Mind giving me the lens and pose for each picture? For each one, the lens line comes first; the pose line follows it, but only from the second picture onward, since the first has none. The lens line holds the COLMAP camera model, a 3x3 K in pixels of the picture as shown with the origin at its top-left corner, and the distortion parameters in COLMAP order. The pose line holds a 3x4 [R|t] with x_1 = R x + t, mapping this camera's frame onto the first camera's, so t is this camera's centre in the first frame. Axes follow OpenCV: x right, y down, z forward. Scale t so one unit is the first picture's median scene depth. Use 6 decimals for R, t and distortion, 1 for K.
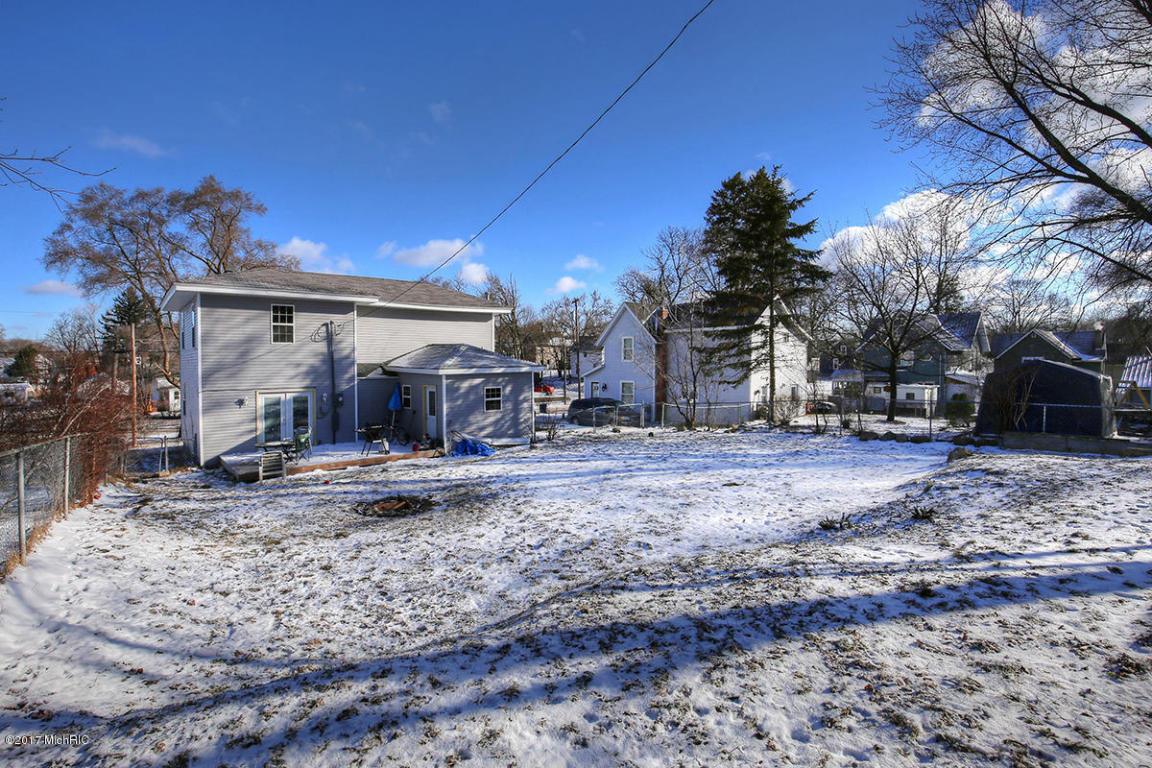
lens RADIAL K [[540.4, 0, 572.2], [0, 540.4, 371.2], [0, 0, 1]] dist [-0.003854, 0.000000]
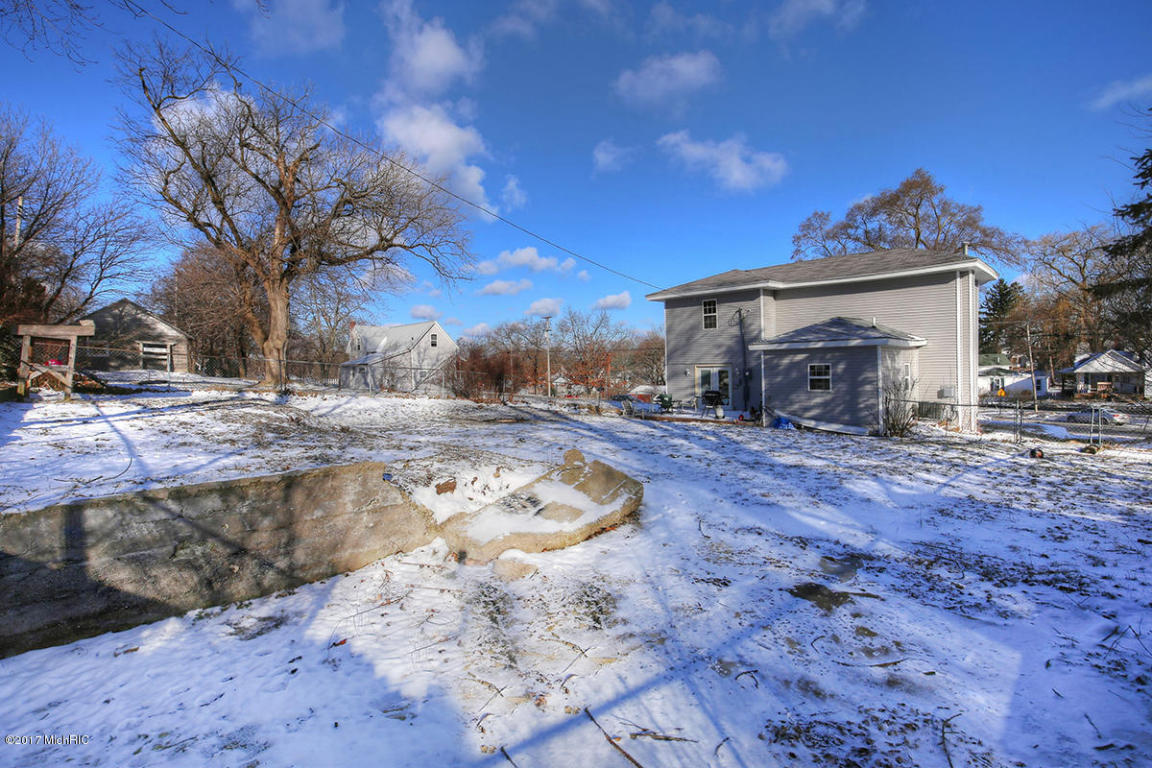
lens RADIAL K [[540.4, 0, 572.2], [0, 540.4, 371.2], [0, 0, 1]] dist [-0.003854, 0.000000]
pose [[0.120496, 0.016547, -0.992576, 0.697467], [-0.002936, 0.999863, 0.016312, 0.028175], [0.992710, 0.000949, 0.120528, 0.496289]]
